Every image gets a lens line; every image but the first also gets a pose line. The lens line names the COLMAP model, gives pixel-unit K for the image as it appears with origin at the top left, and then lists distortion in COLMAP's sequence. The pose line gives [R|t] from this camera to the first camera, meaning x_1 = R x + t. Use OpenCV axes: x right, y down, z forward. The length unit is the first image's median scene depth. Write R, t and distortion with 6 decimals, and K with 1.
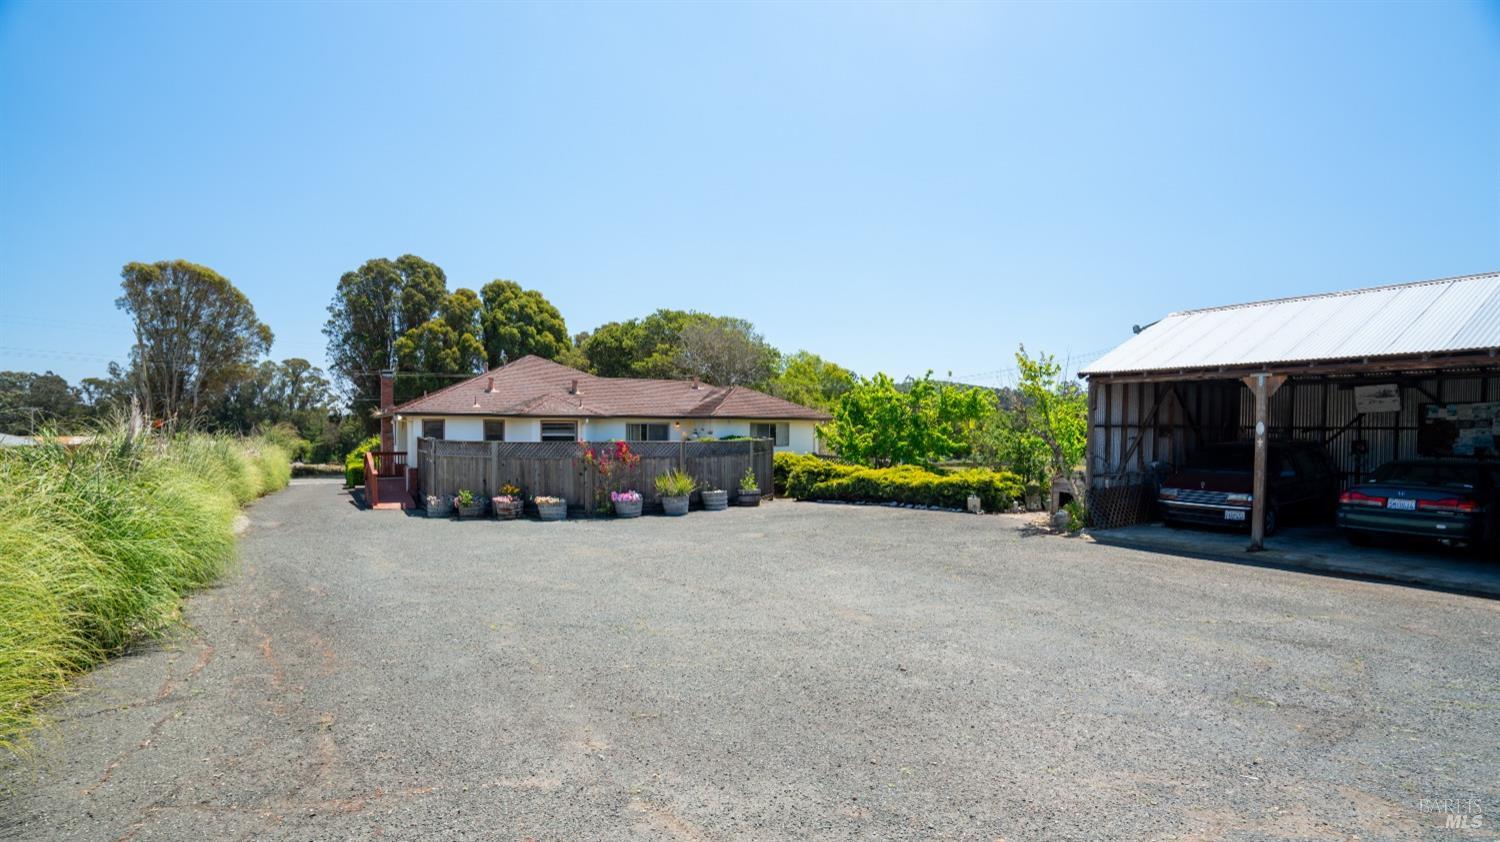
lens RADIAL K [[674.8, 0, 750.0], [0, 674.8, 421.0], [0, 0, 1]] dist [-0.013358, 0.006851]
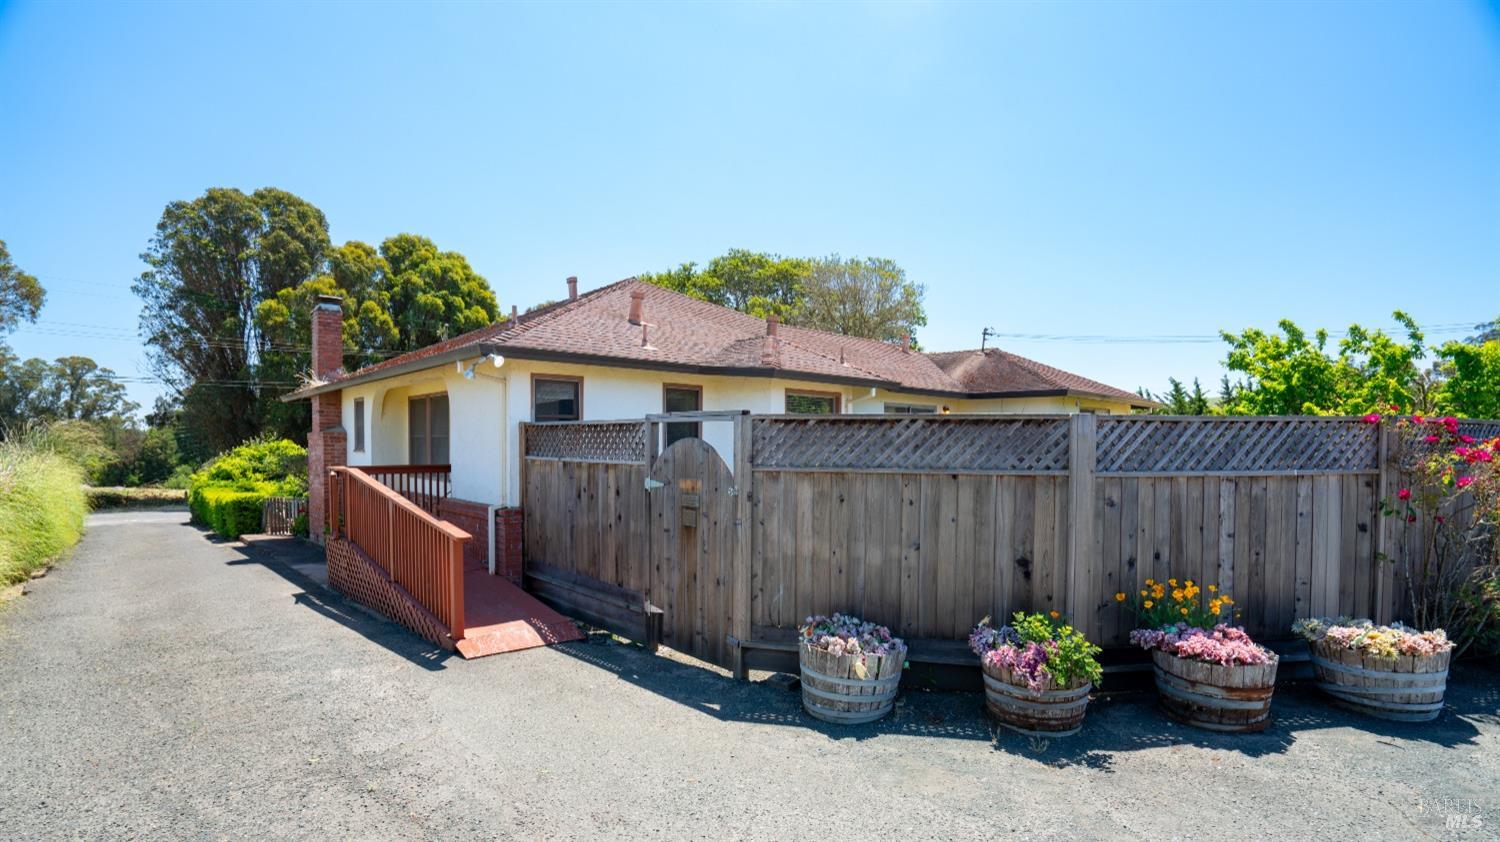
lens RADIAL K [[661.8, 0, 752.0], [0, 661.8, 444.7], [0, 0, 1]] dist [-0.035123, 0.013057]
pose [[0.977260, -0.002936, 0.212022, -0.167733], [-0.000017, 0.999903, 0.013923, 0.011743], [-0.212043, -0.013610, 0.977166, 0.233628]]
